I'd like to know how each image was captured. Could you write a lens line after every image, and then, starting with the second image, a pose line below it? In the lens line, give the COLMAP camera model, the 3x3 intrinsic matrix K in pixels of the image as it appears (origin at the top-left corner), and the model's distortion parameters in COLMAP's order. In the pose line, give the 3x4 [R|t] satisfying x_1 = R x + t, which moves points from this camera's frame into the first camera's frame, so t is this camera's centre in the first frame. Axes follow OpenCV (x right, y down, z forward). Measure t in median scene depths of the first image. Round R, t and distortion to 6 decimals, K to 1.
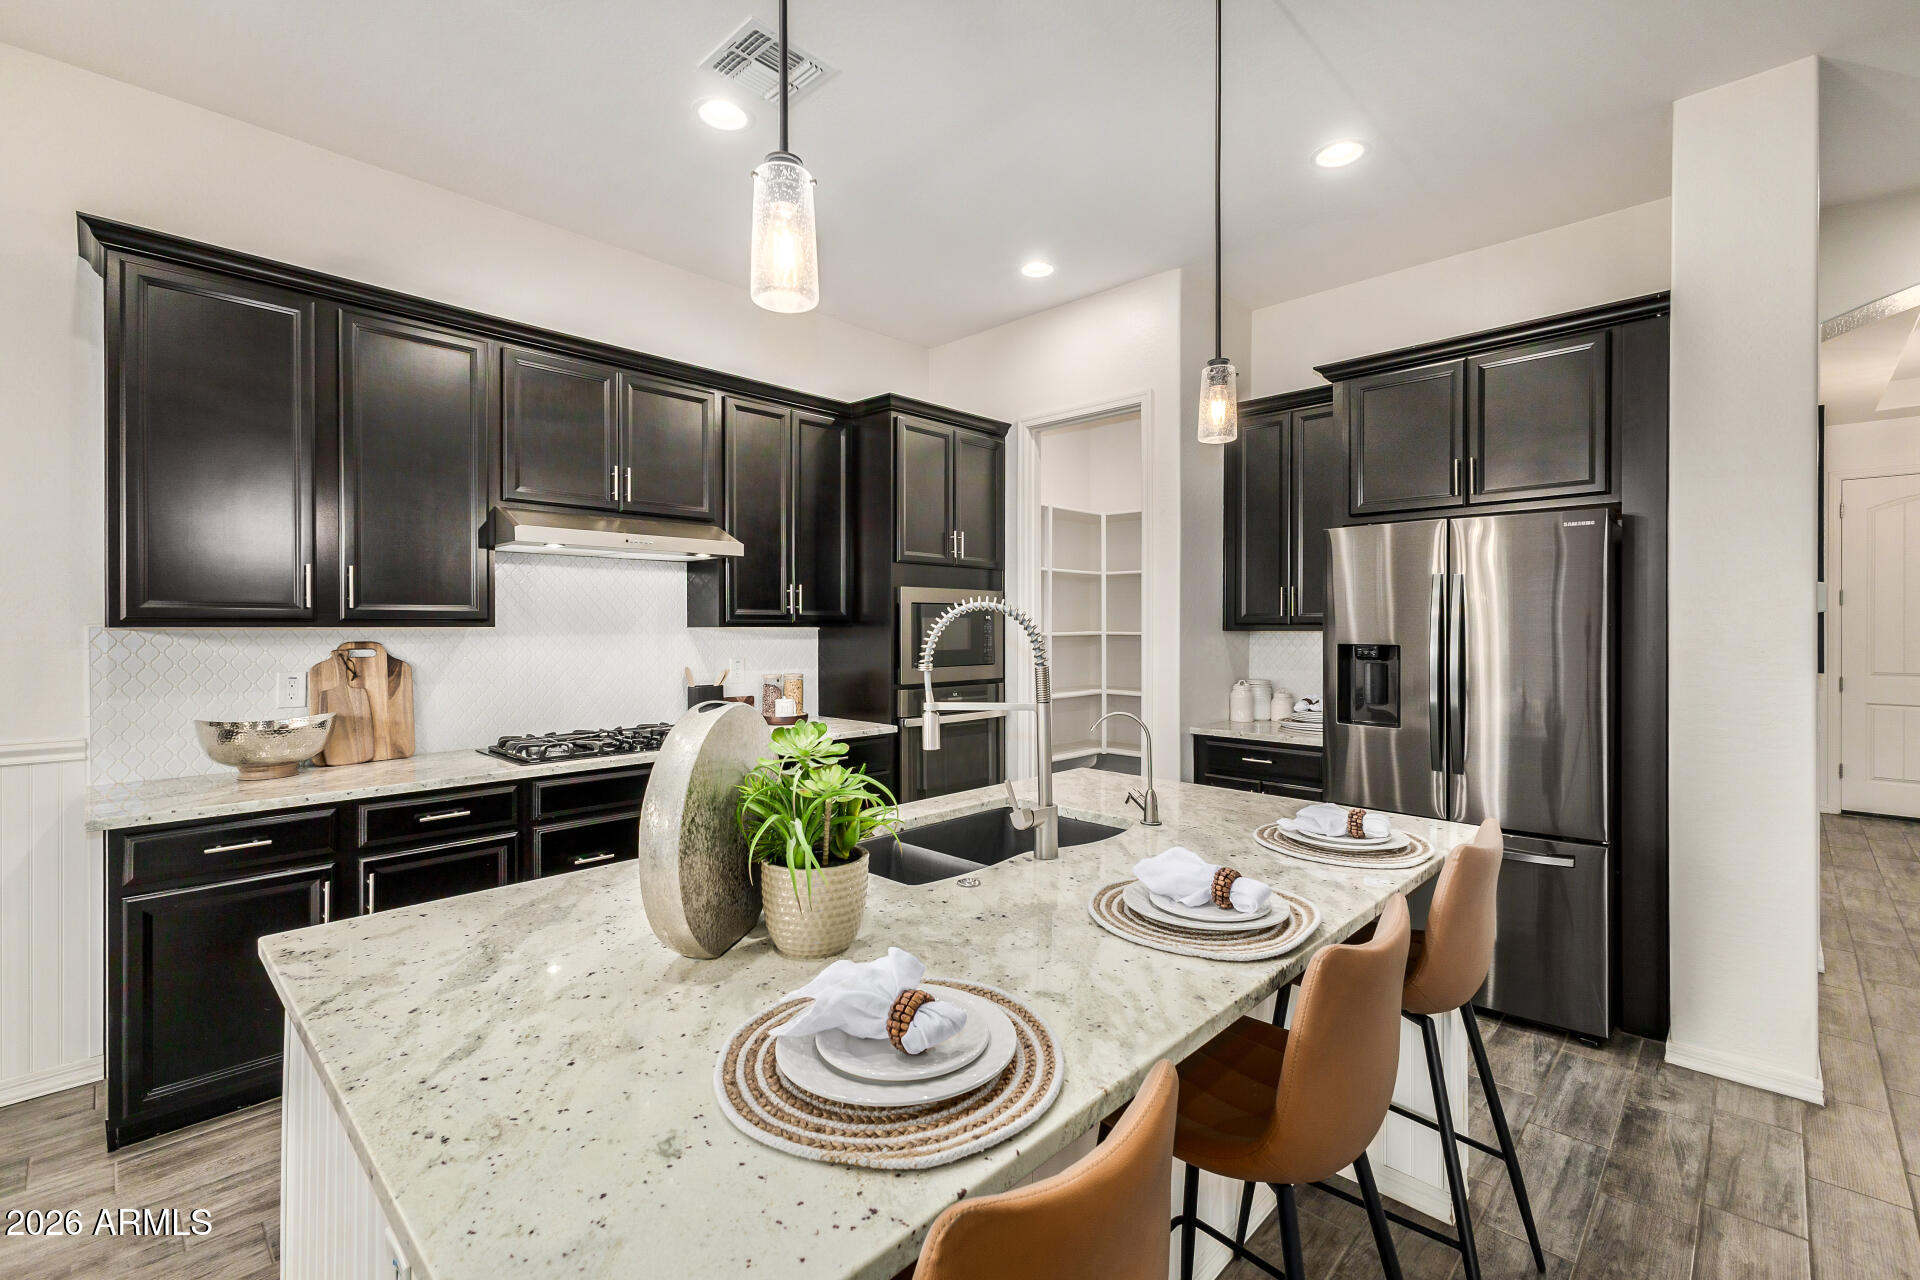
lens RADIAL K [[834.7, 0, 950.4], [0, 834.7, 631.6], [0, 0, 1]] dist [0.008964, -0.002666]
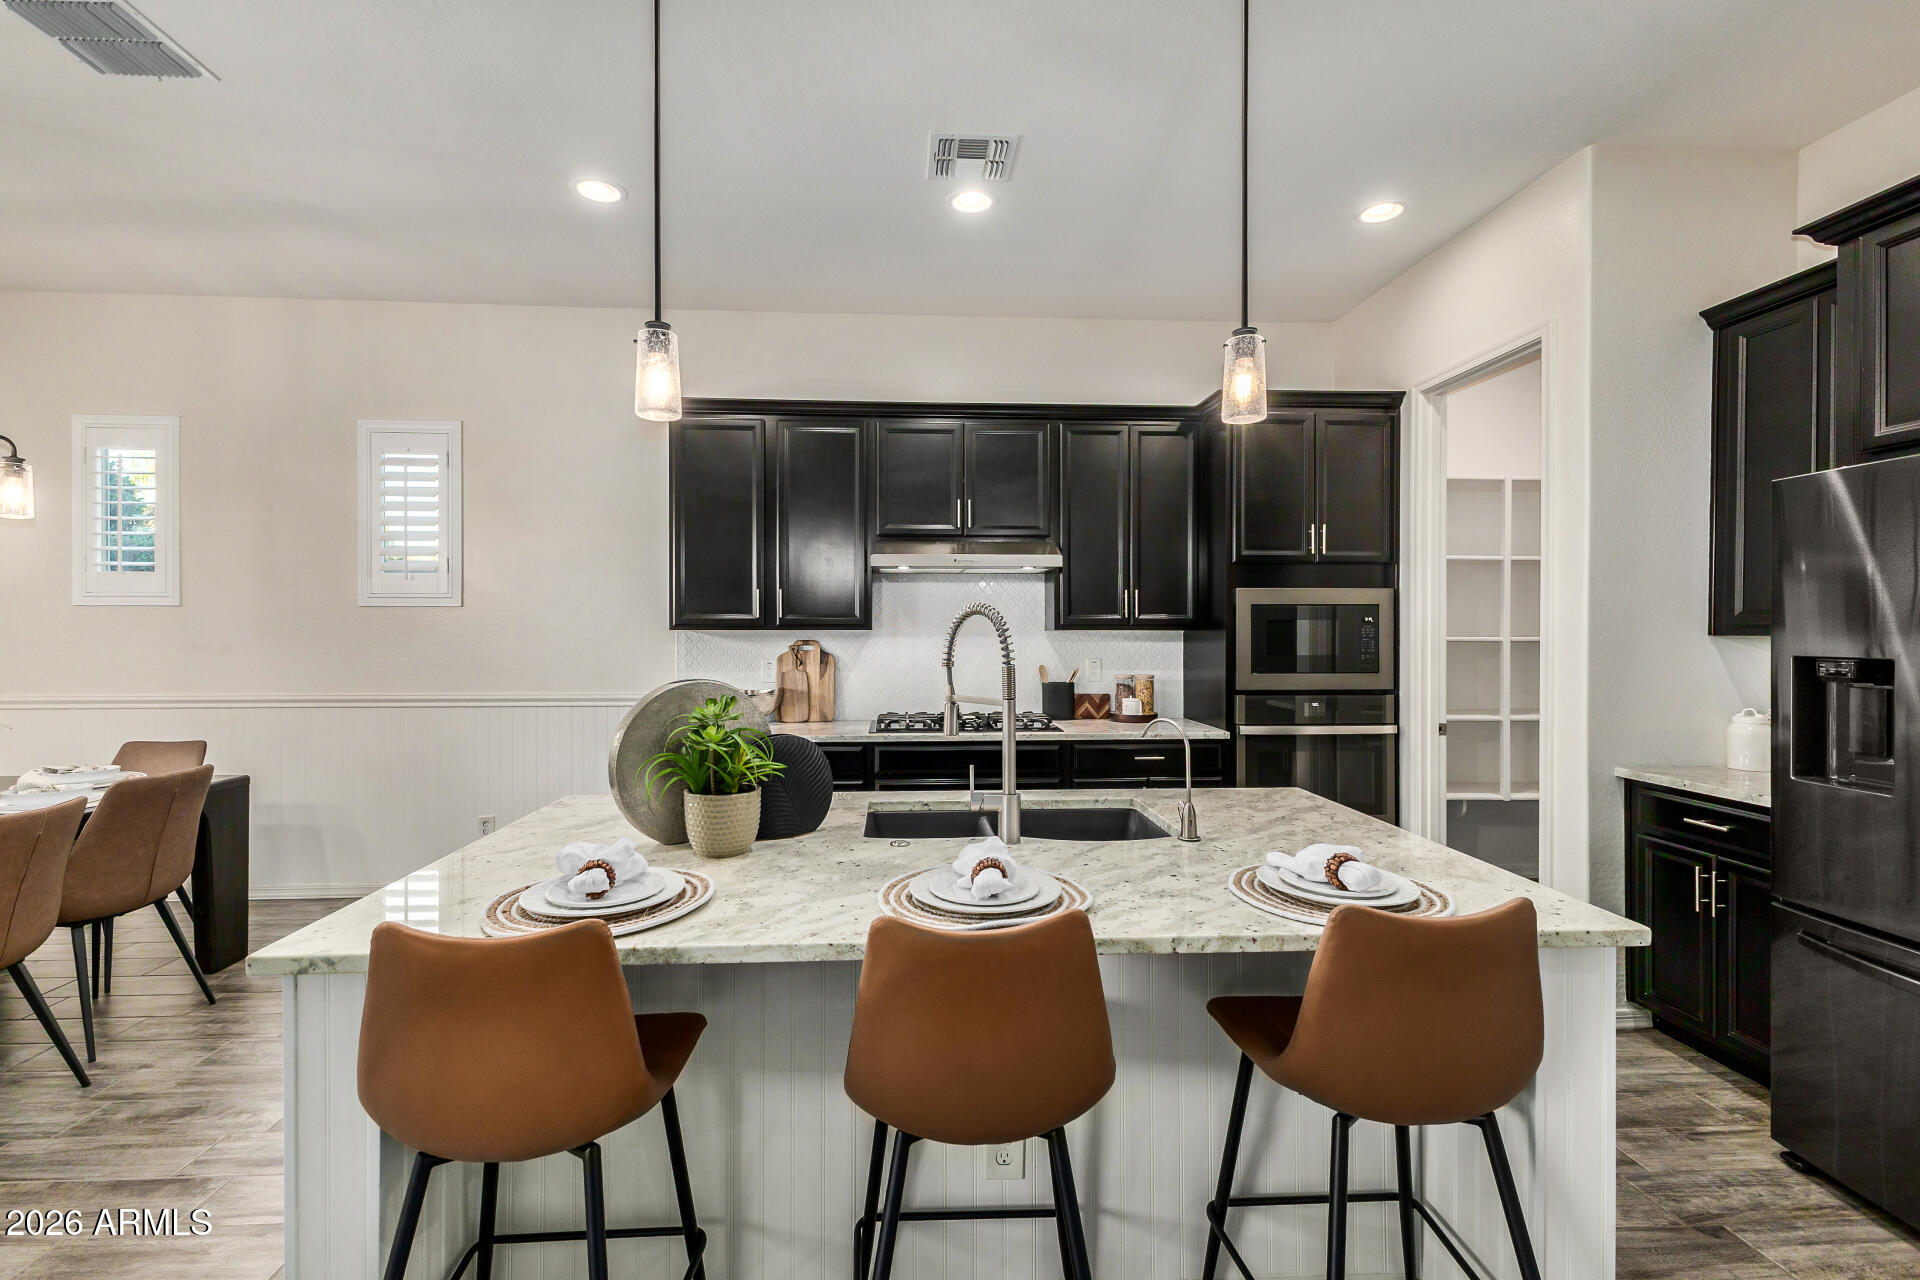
lens RADIAL K [[834.7, 0, 949.7], [0, 834.7, 635.1], [0, 0, 1]] dist [0.008964, -0.002666]
pose [[0.738019, 0.004187, -0.674767, 0.408158], [-0.003721, 0.999991, 0.002135, -0.000454], [0.674770, 0.000935, 0.738028, 0.076122]]
